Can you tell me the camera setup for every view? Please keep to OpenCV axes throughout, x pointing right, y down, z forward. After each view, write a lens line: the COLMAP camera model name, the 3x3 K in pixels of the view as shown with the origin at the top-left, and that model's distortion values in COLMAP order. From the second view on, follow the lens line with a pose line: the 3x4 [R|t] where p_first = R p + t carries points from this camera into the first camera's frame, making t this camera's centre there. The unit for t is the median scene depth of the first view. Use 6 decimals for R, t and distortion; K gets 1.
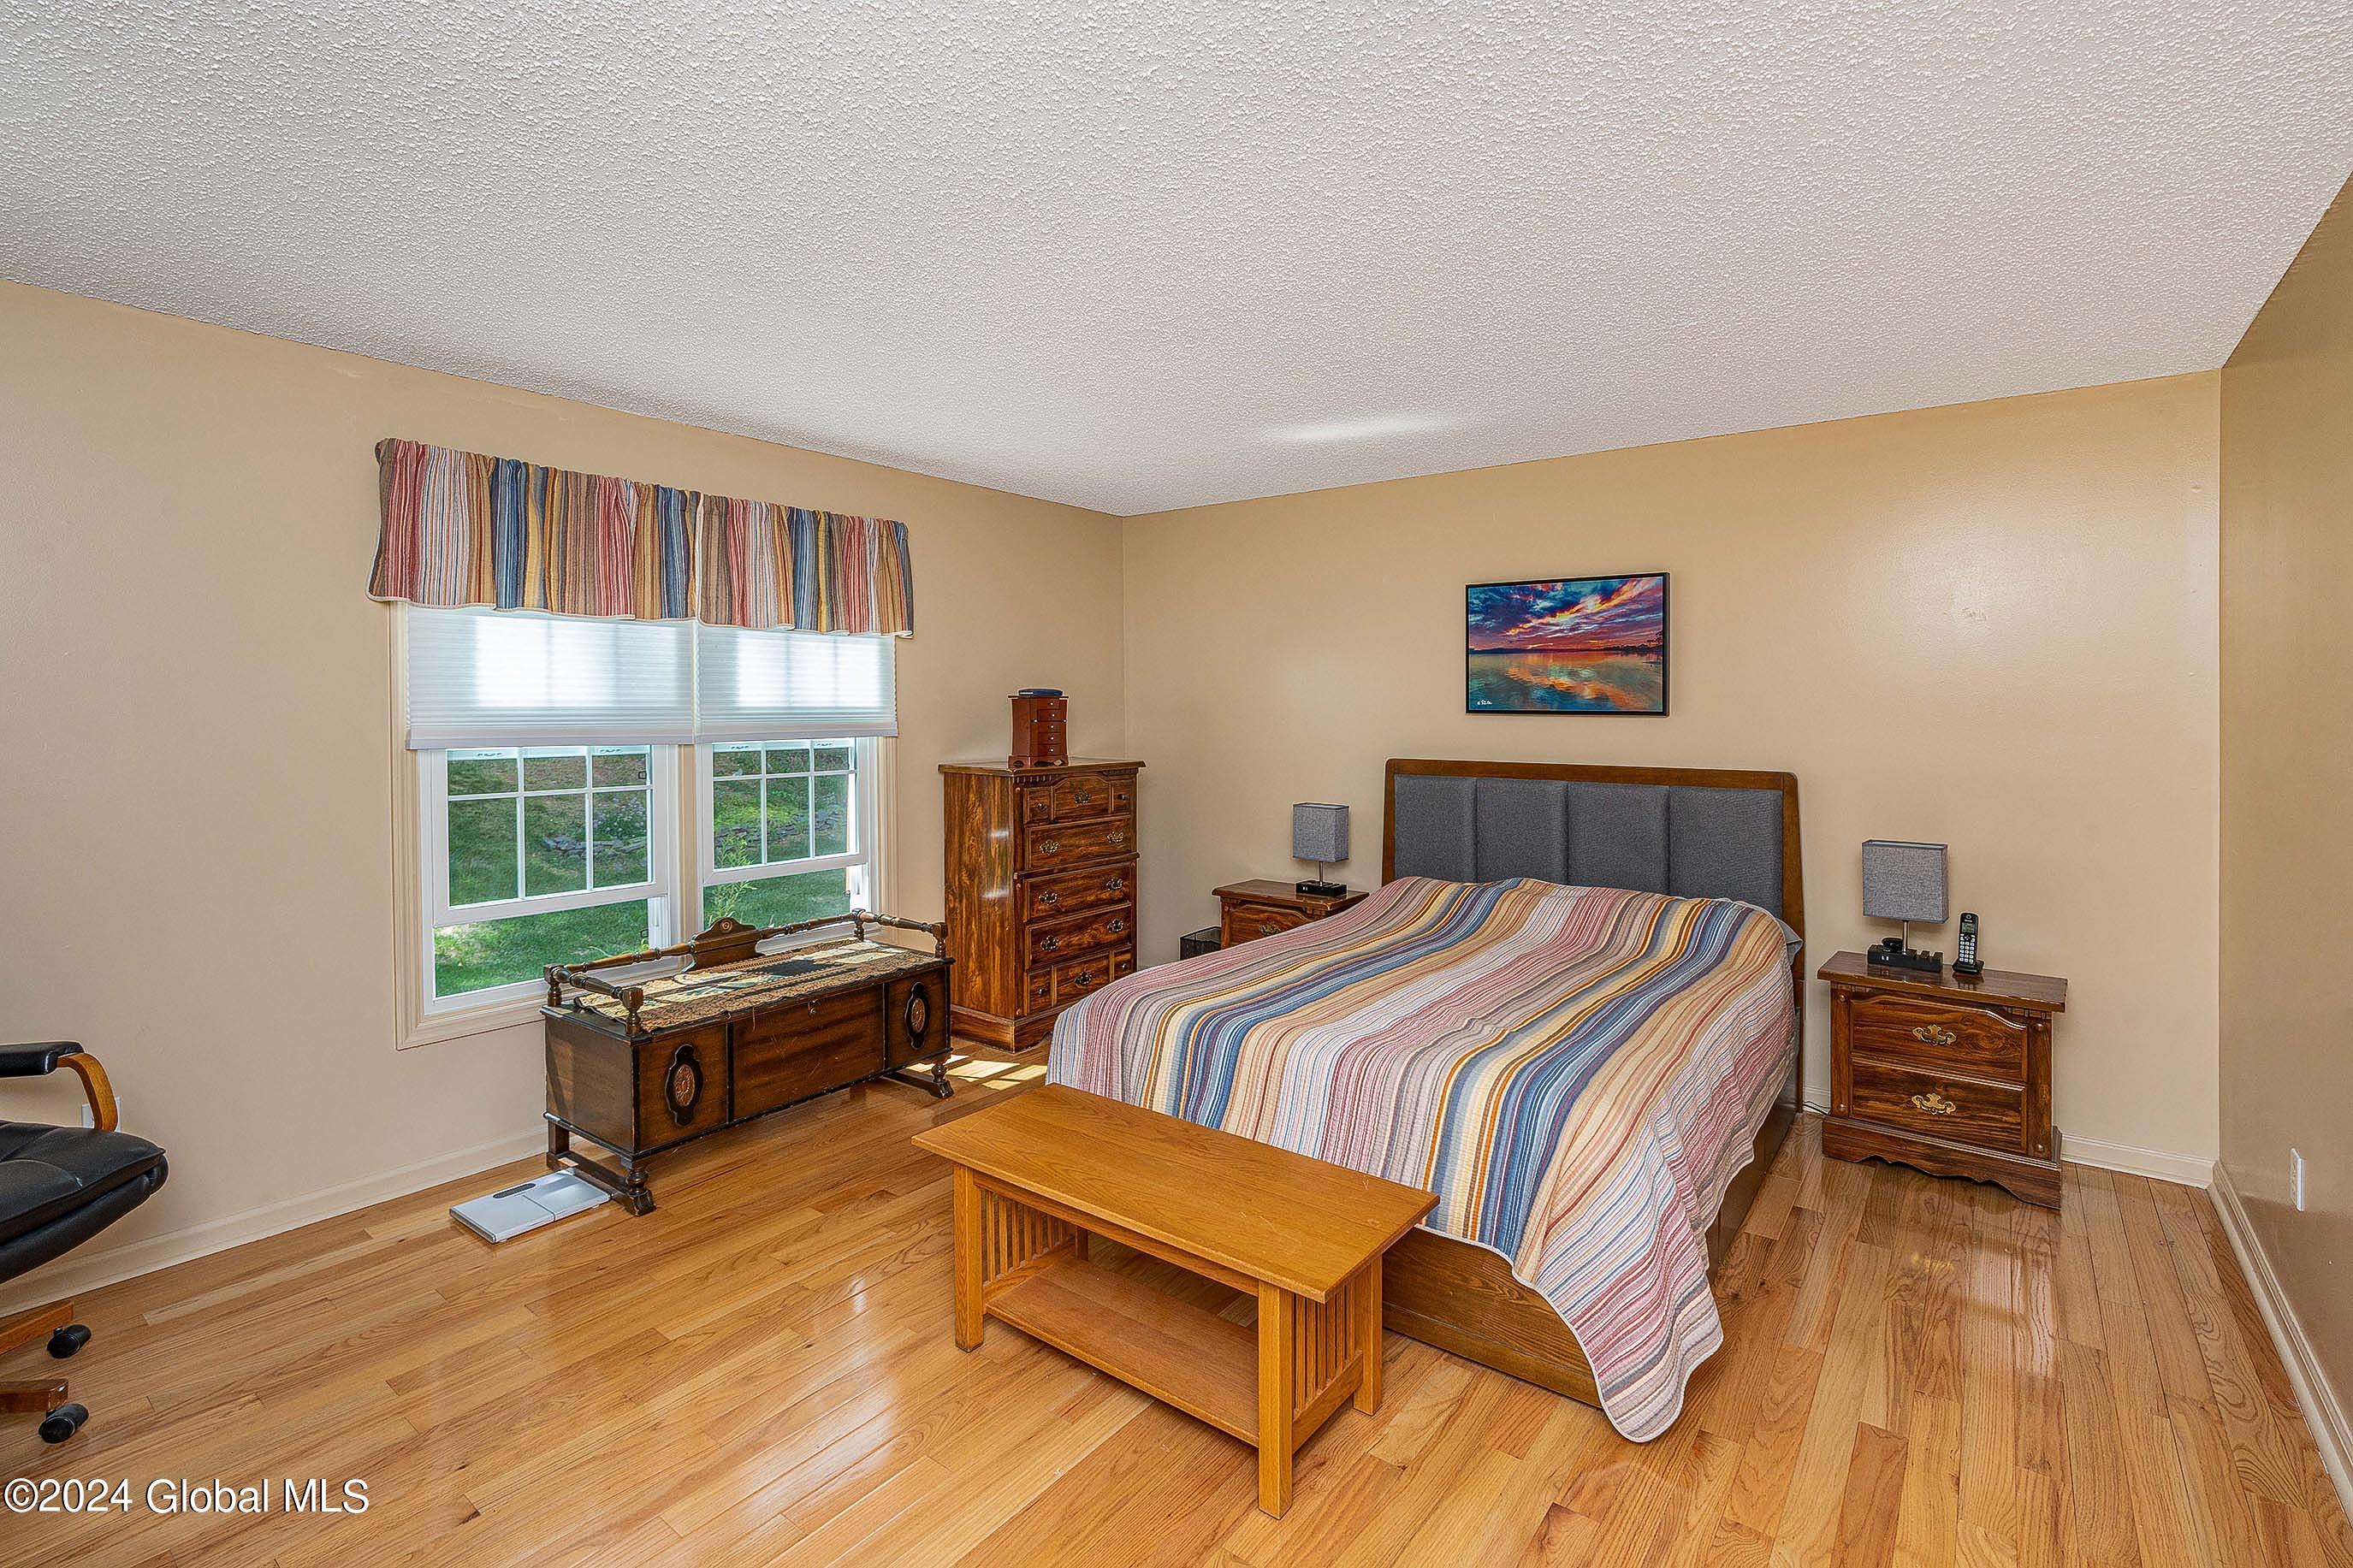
lens RADIAL K [[1076.4, 0, 1146.8], [0, 1076.4, 720.5], [0, 0, 1]] dist [-0.000973, 0.000215]
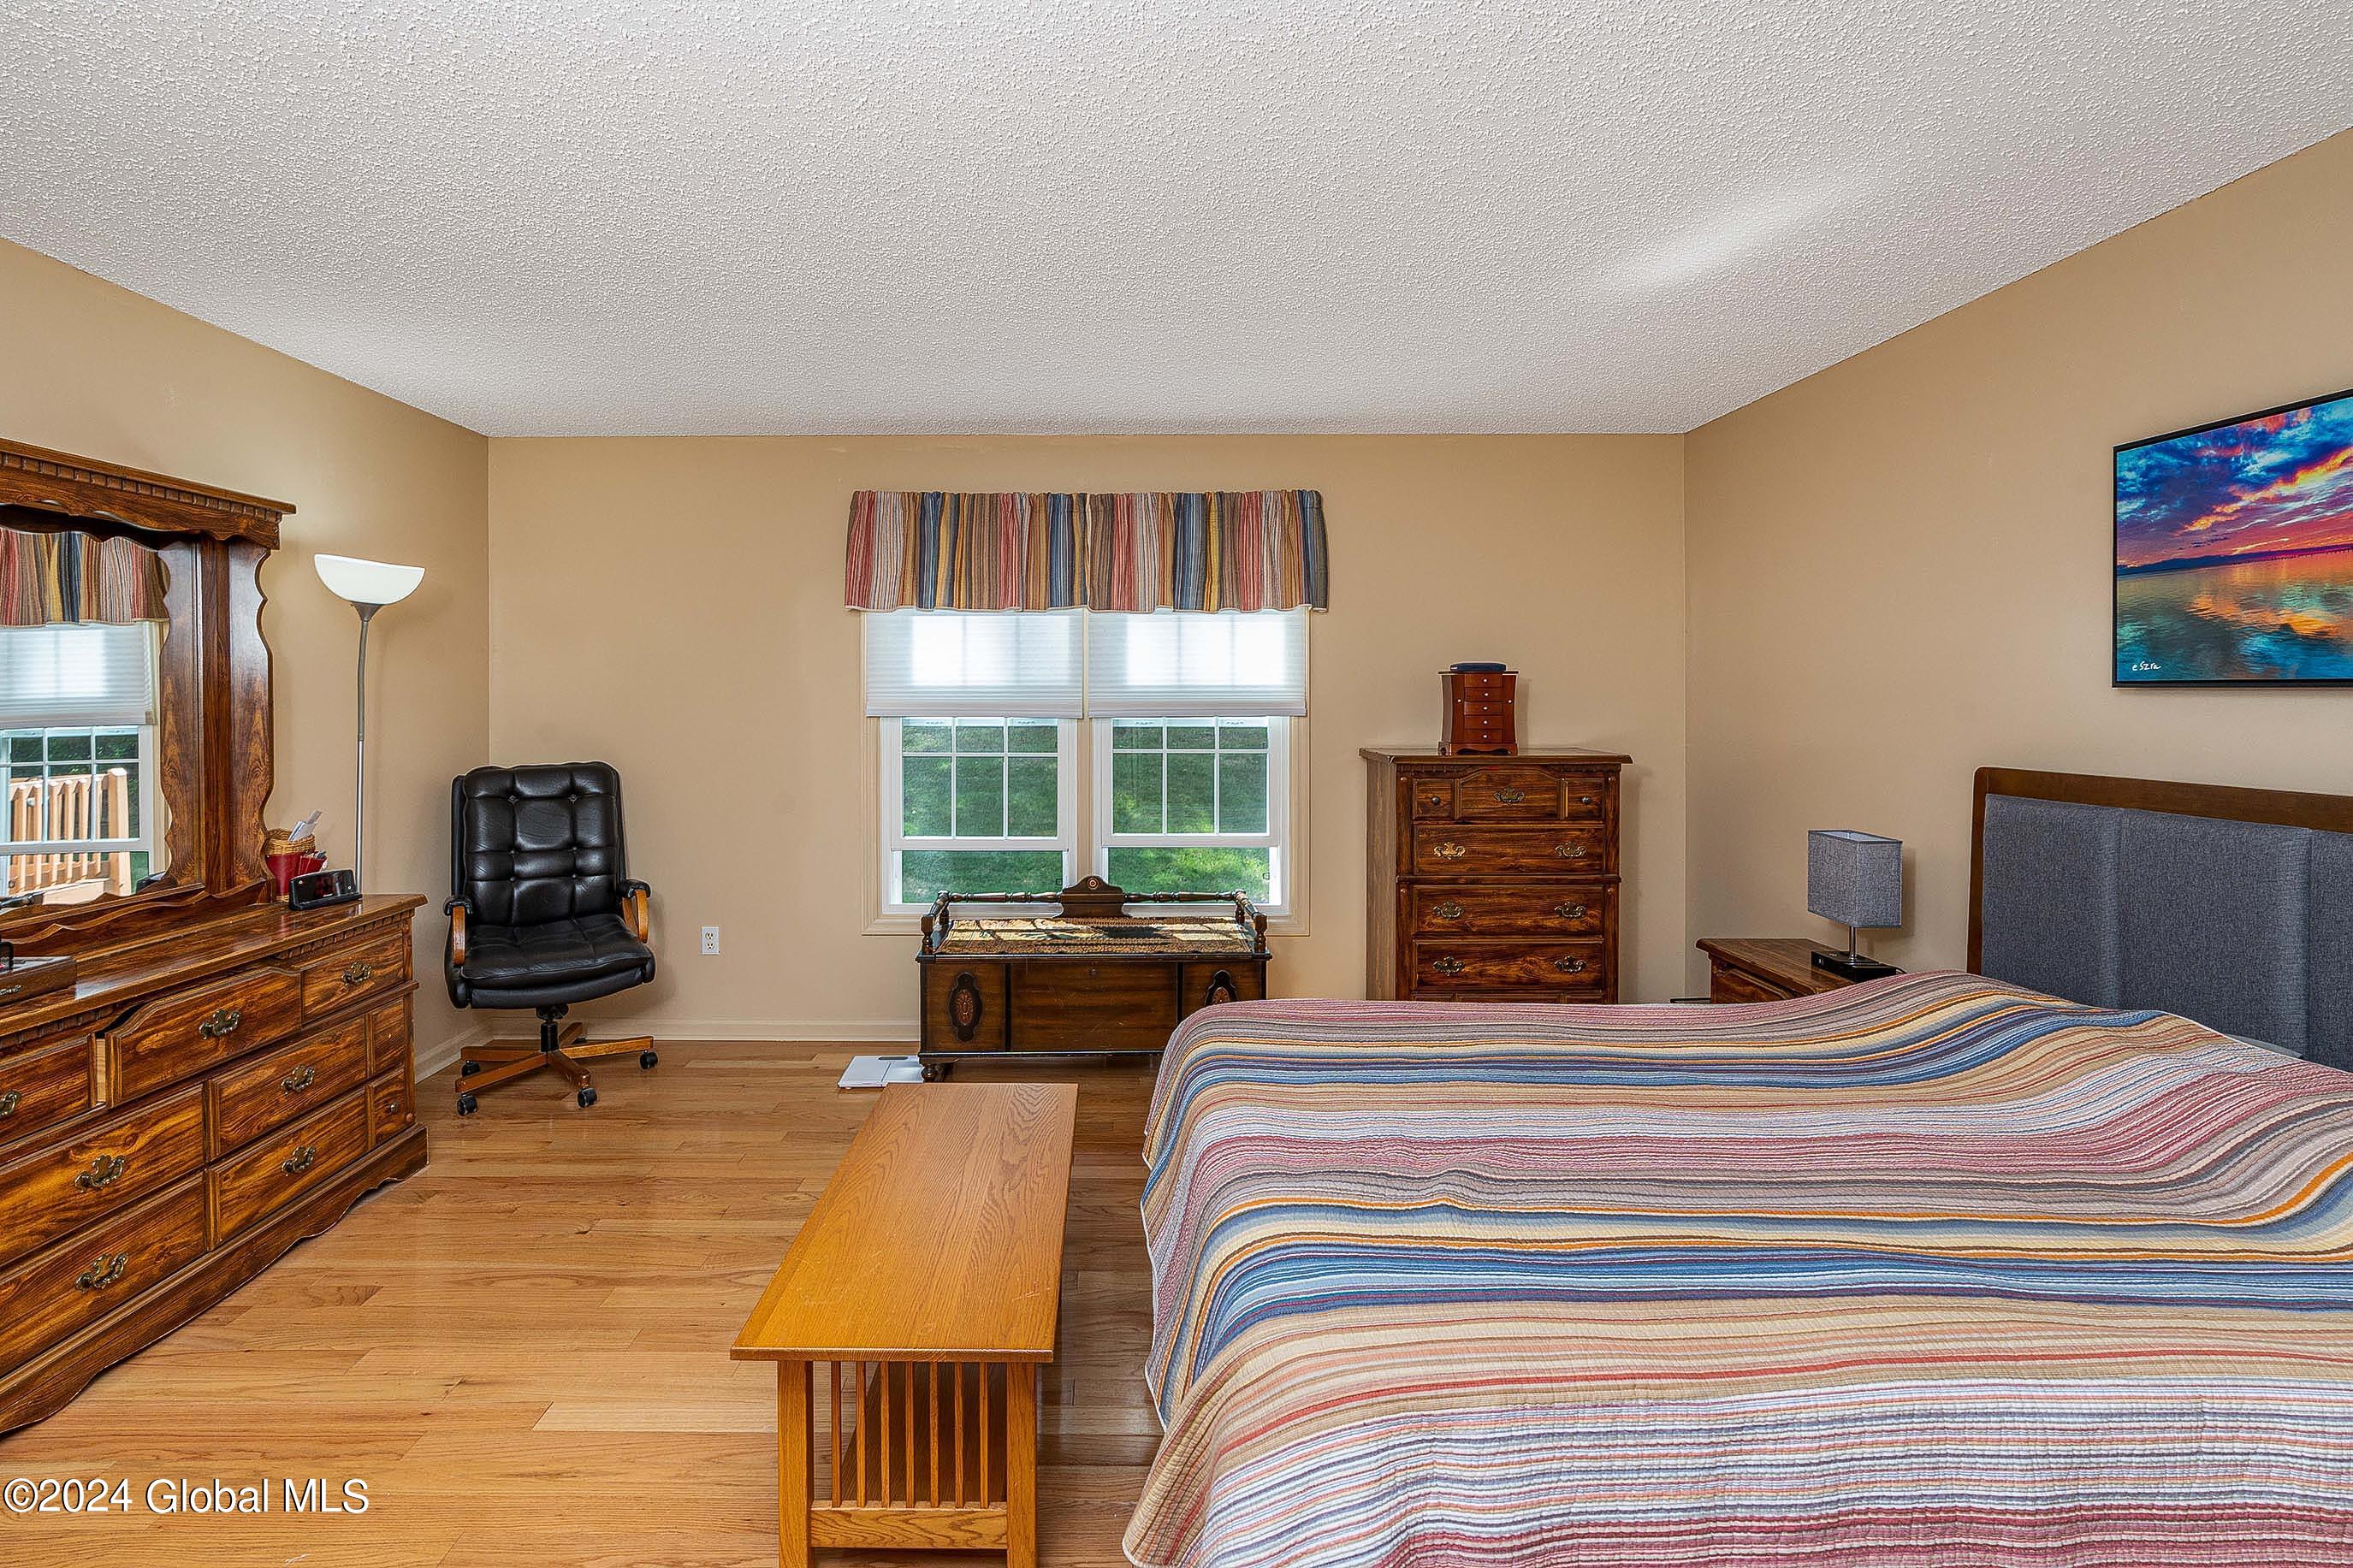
lens RADIAL K [[1076.4, 0, 1146.8], [0, 1076.4, 720.5], [0, 0, 1]] dist [-0.000973, 0.000215]
pose [[0.623566, 0.015666, -0.781614, 0.437351], [-0.009408, 0.999877, 0.012535, 0.007916], [0.781714, -0.000463, 0.623637, 0.308478]]
